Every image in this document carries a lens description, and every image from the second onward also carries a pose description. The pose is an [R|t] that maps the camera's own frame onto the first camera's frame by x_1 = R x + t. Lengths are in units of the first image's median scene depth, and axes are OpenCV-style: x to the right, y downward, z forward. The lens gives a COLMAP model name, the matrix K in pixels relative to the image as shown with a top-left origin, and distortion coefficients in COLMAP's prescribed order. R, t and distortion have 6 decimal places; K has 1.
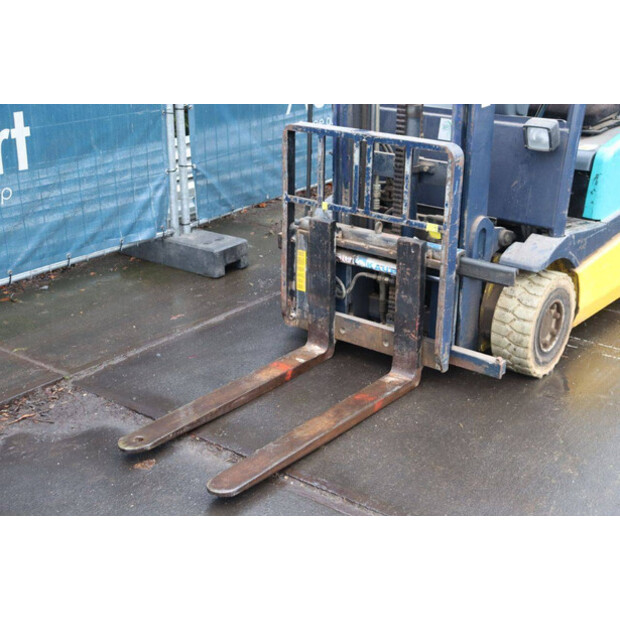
lens RADIAL K [[943.4, 0, 292.4], [0, 943.4, 309.3], [0, 0, 1]] dist [0.042742, 0.184333]
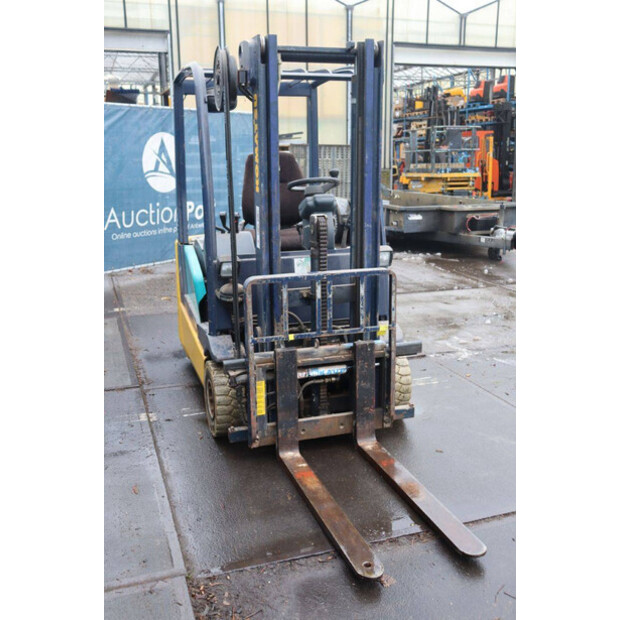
lens RADIAL K [[671.5, 0, 310.0], [0, 671.5, 310.0], [0, 0, 1]] dist [-0.047904, 0.021991]
pose [[0.534869, -0.206004, 0.819437, -0.667084], [0.309333, 0.950235, 0.036976, -0.168583], [-0.786275, 0.233701, 0.571975, 0.468861]]
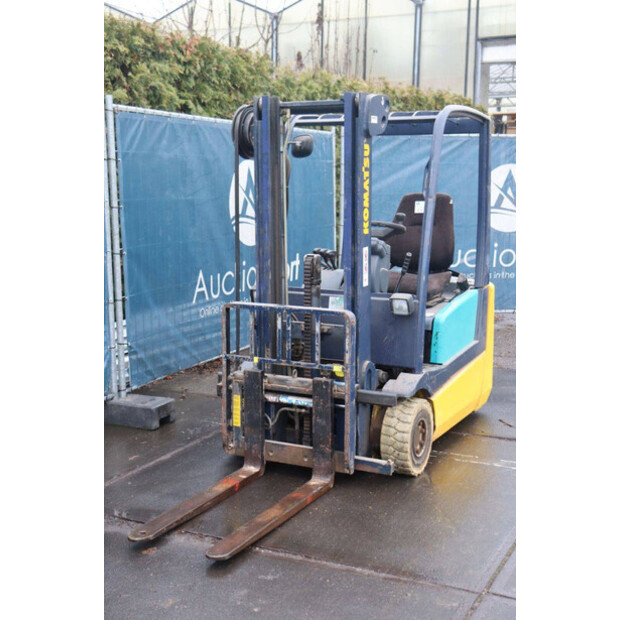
lens RADIAL K [[903.9, 0, 310.0], [0, 903.9, 310.0], [0, 0, 1]] dist [0.075233, 0.084143]
pose [[0.976729, -0.033110, 0.211906, -0.166164], [0.077084, 0.976187, -0.202772, 0.093518], [-0.200146, 0.214388, 0.956023, -0.295762]]
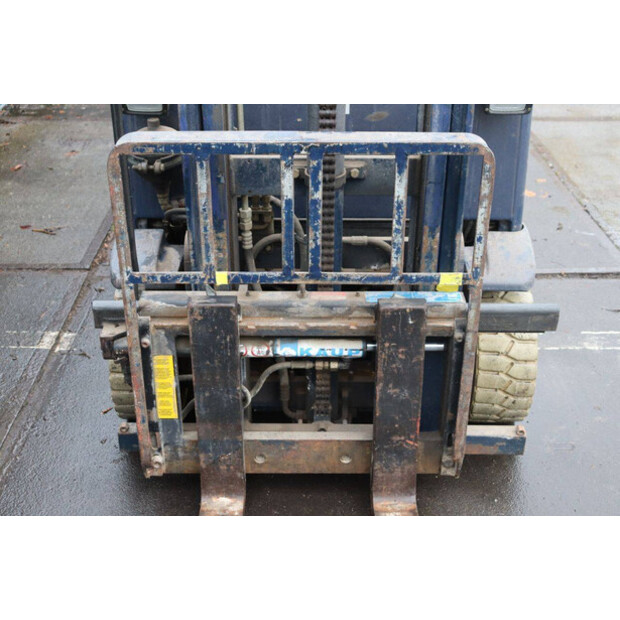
lens RADIAL K [[839.2, 0, 310.0], [0, 839.2, 310.0], [0, 0, 1]] dist [0.044753, 0.084853]
pose [[0.773277, -0.306091, 0.555293, -0.200668], [0.222802, 0.951086, 0.213998, -0.184500], [-0.593635, -0.041759, 0.803651, 0.579992]]
